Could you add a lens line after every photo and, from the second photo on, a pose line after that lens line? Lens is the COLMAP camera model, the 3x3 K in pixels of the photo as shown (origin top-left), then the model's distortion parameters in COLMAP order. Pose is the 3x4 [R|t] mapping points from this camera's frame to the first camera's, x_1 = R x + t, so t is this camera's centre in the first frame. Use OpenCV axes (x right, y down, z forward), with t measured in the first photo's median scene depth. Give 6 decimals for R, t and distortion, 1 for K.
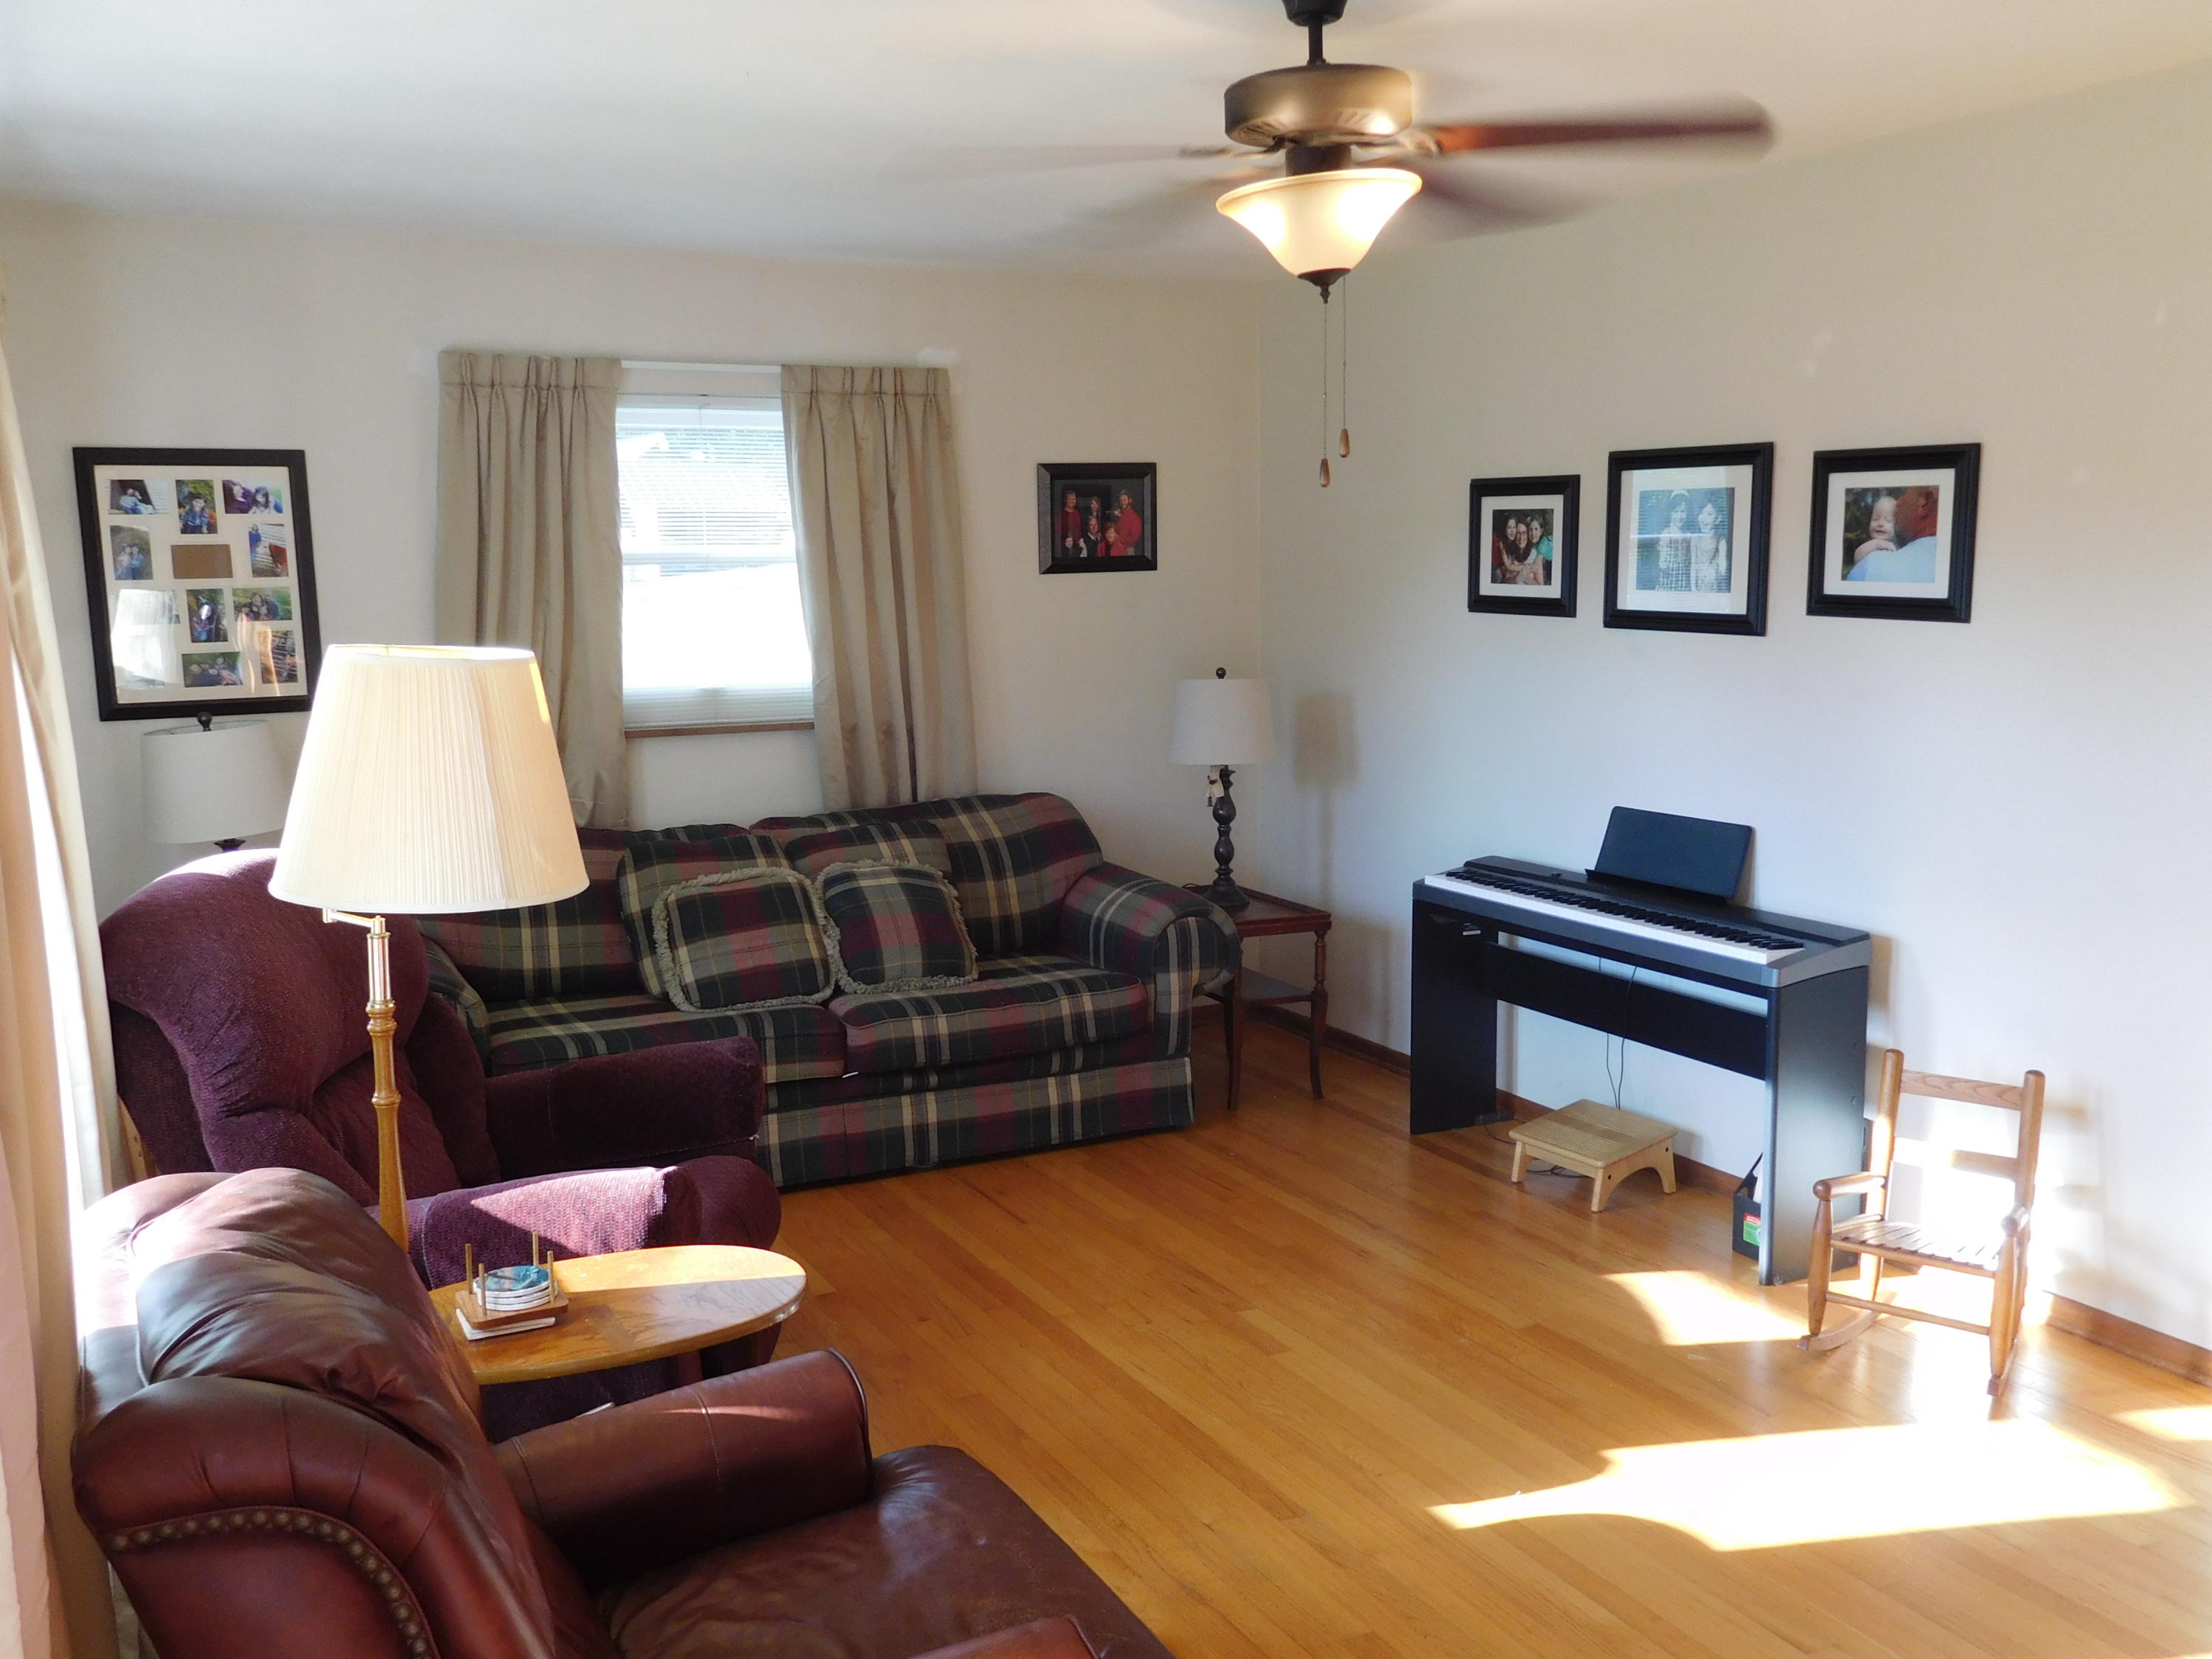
lens RADIAL K [[1985.2, 0, 1110.4], [0, 1985.2, 832.8], [0, 0, 1]] dist [0.048481, -0.004757]
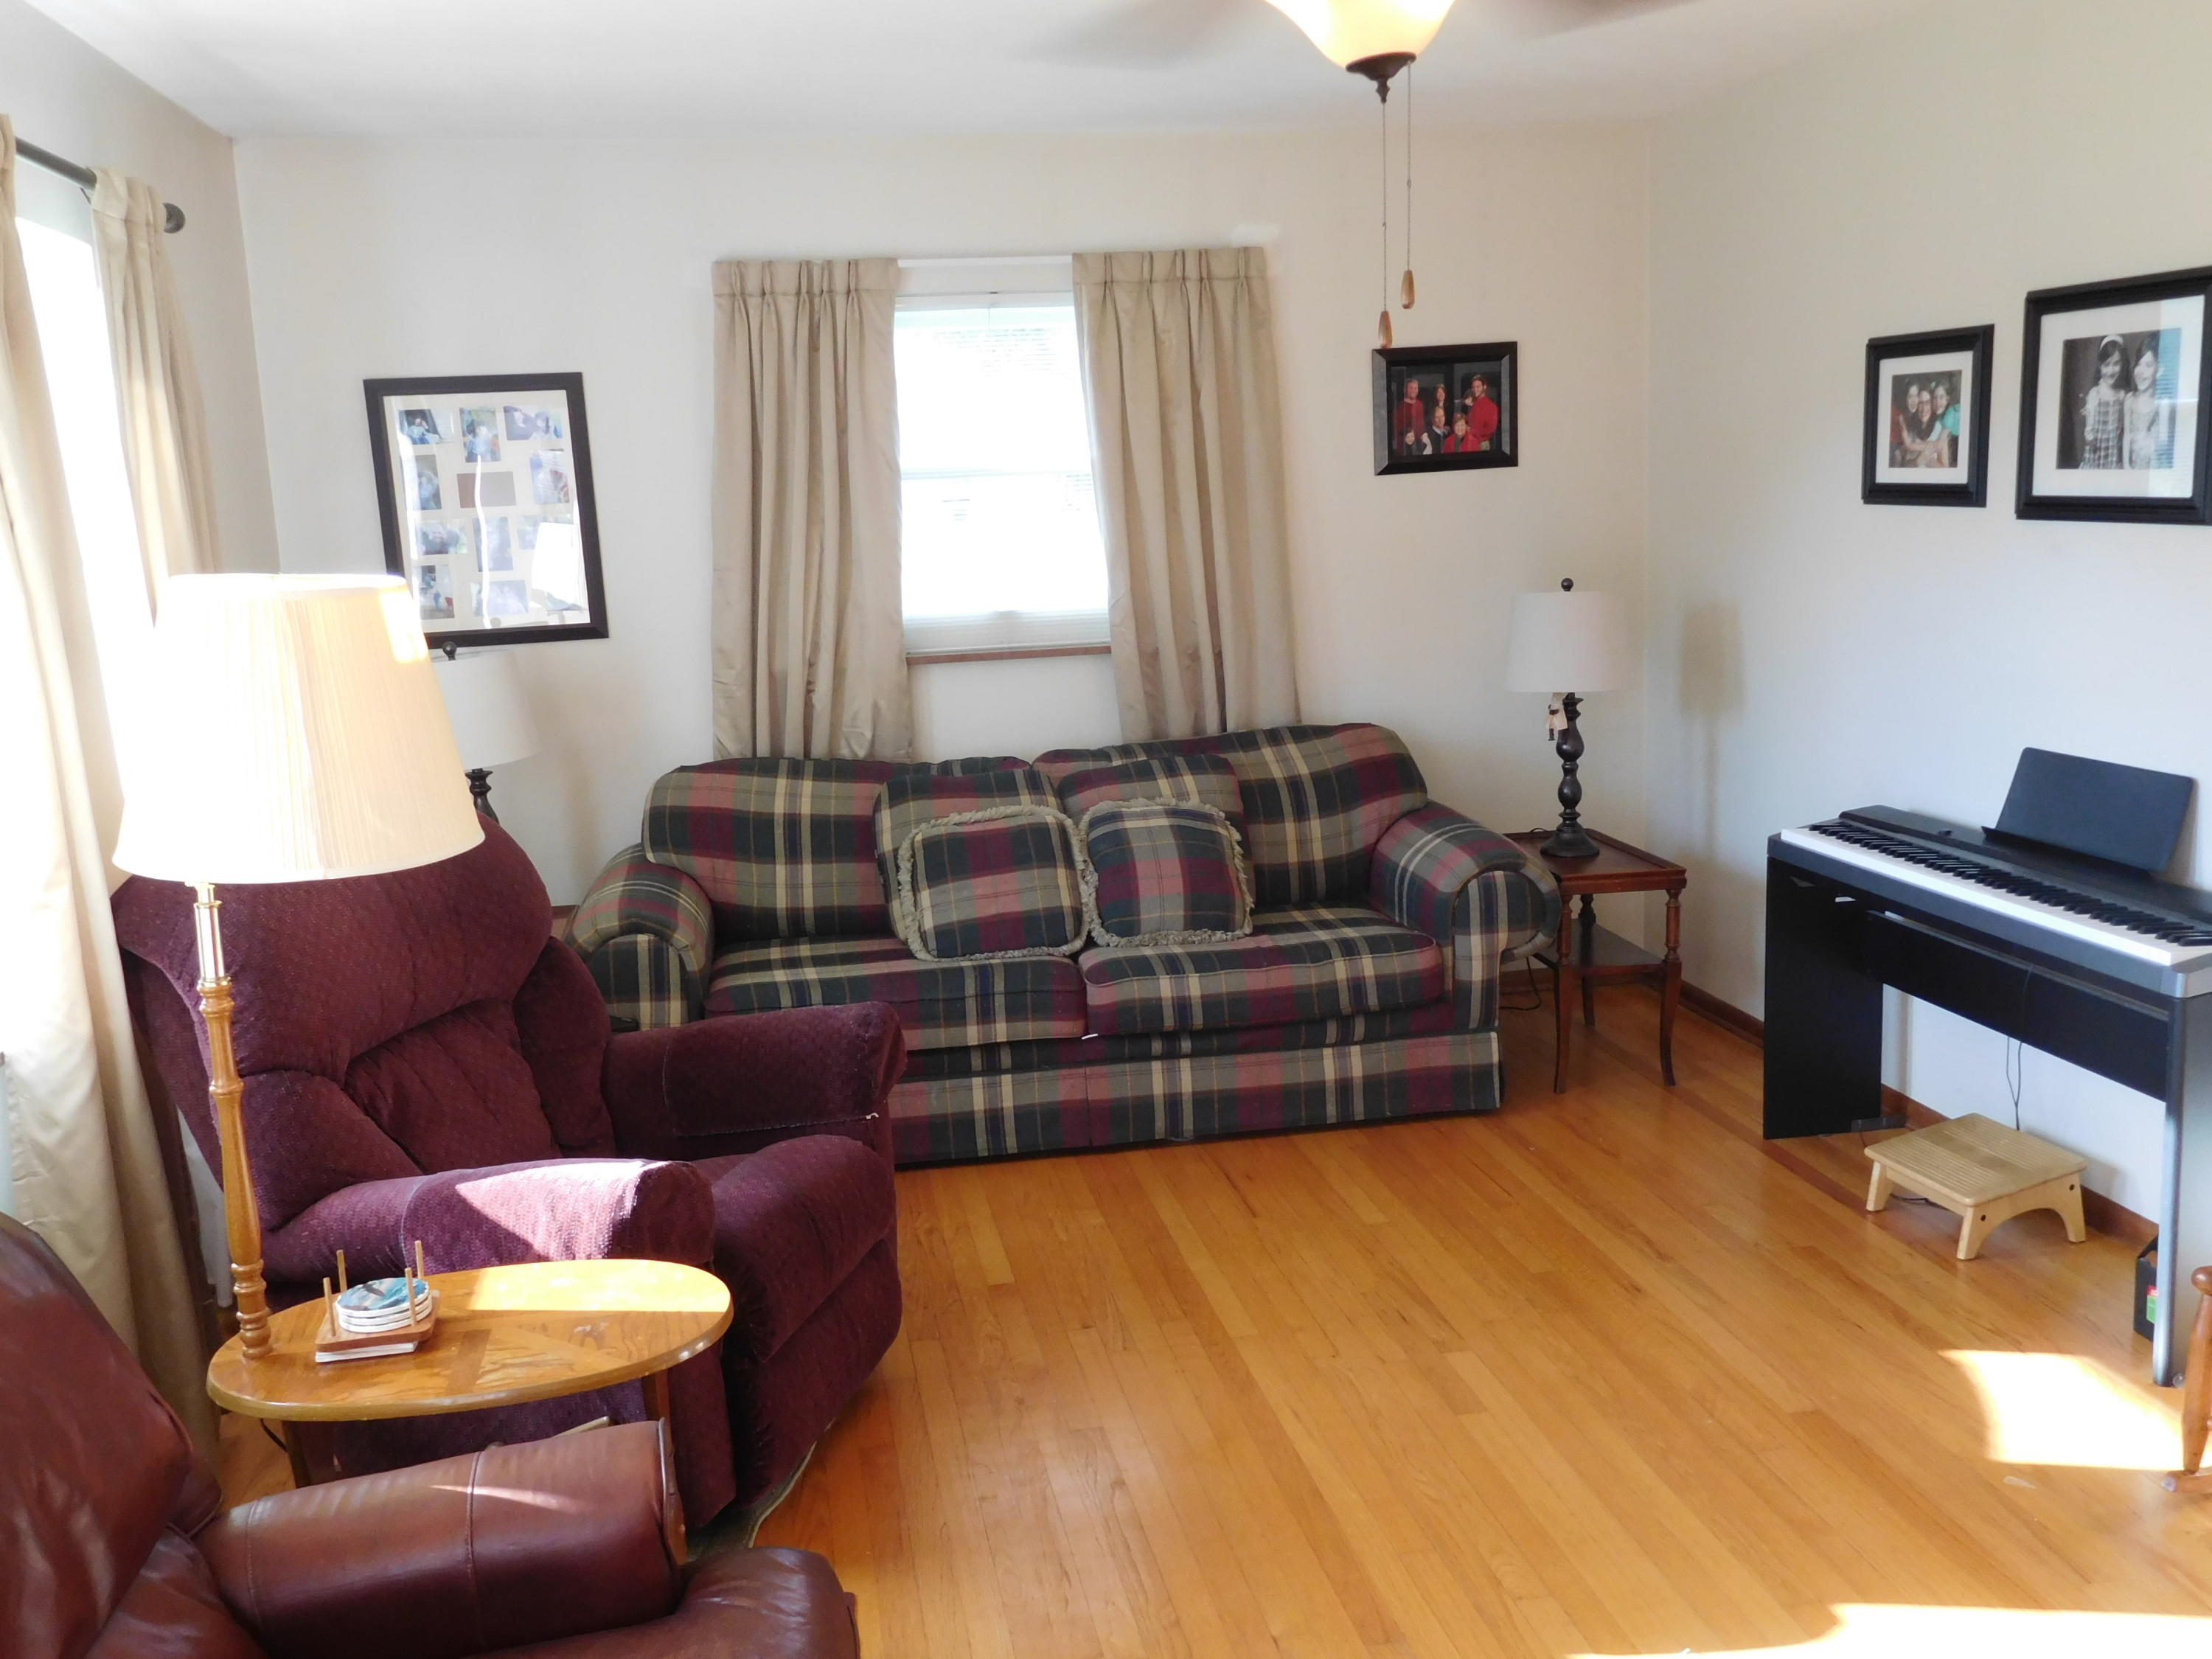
lens RADIAL K [[1985.2, 0, 1110.4], [0, 1985.2, 832.8], [0, 0, 1]] dist [0.048481, -0.004757]
pose [[0.956335, 0.021299, -0.291495, 0.132341], [-0.008472, 0.998942, 0.045196, -0.011798], [0.292149, -0.040753, 0.955504, 0.128897]]
